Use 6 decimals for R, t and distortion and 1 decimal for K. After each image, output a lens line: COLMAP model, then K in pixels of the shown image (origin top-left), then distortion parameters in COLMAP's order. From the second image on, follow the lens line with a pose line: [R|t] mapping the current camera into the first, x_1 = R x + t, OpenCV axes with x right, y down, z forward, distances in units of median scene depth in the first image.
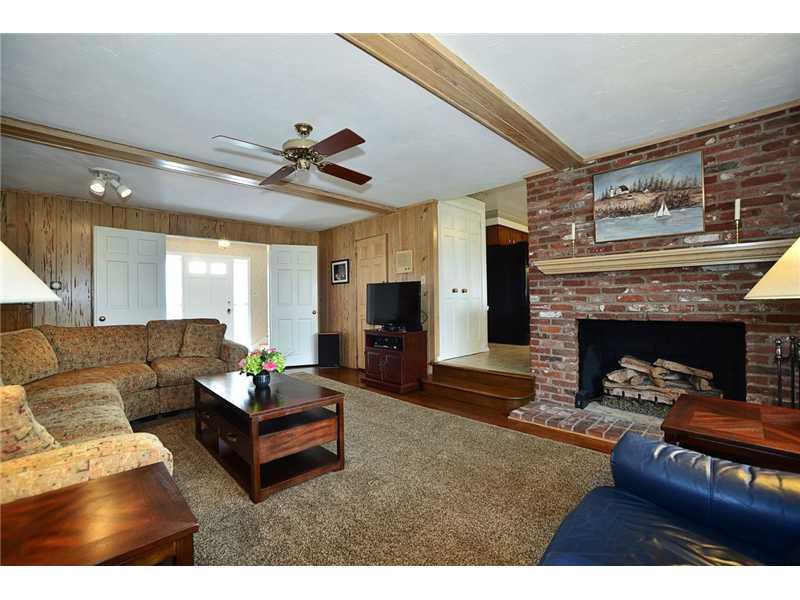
lens RADIAL K [[351.6, 0, 400.0], [0, 351.6, 301.7], [0, 0, 1]] dist [-0.000310, 0.000108]
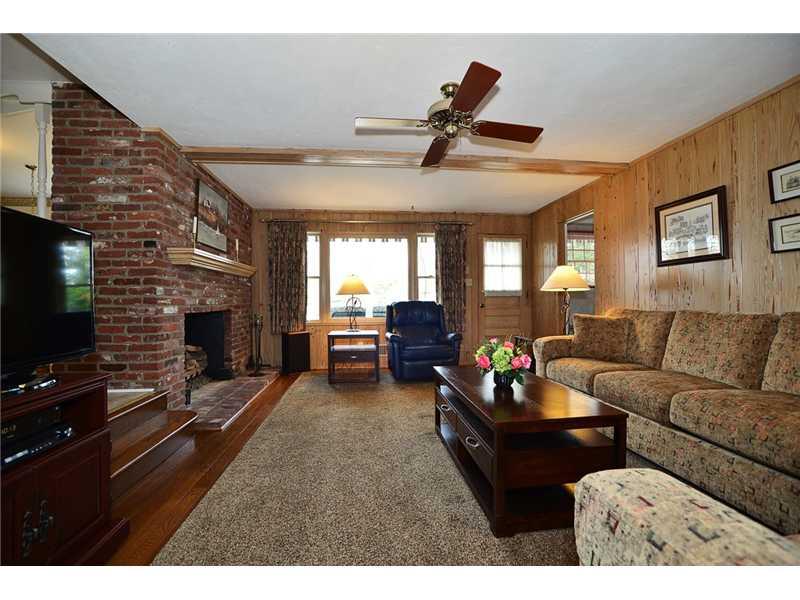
lens RADIAL K [[351.6, 0, 398.2], [0, 351.6, 299.0], [0, 0, 1]] dist [-0.000310, 0.000108]
pose [[-0.776061, 0.019034, 0.630370, -0.537096], [0.013194, 0.999816, -0.013946, 0.028633], [-0.630519, -0.002506, -0.776169, 1.310202]]
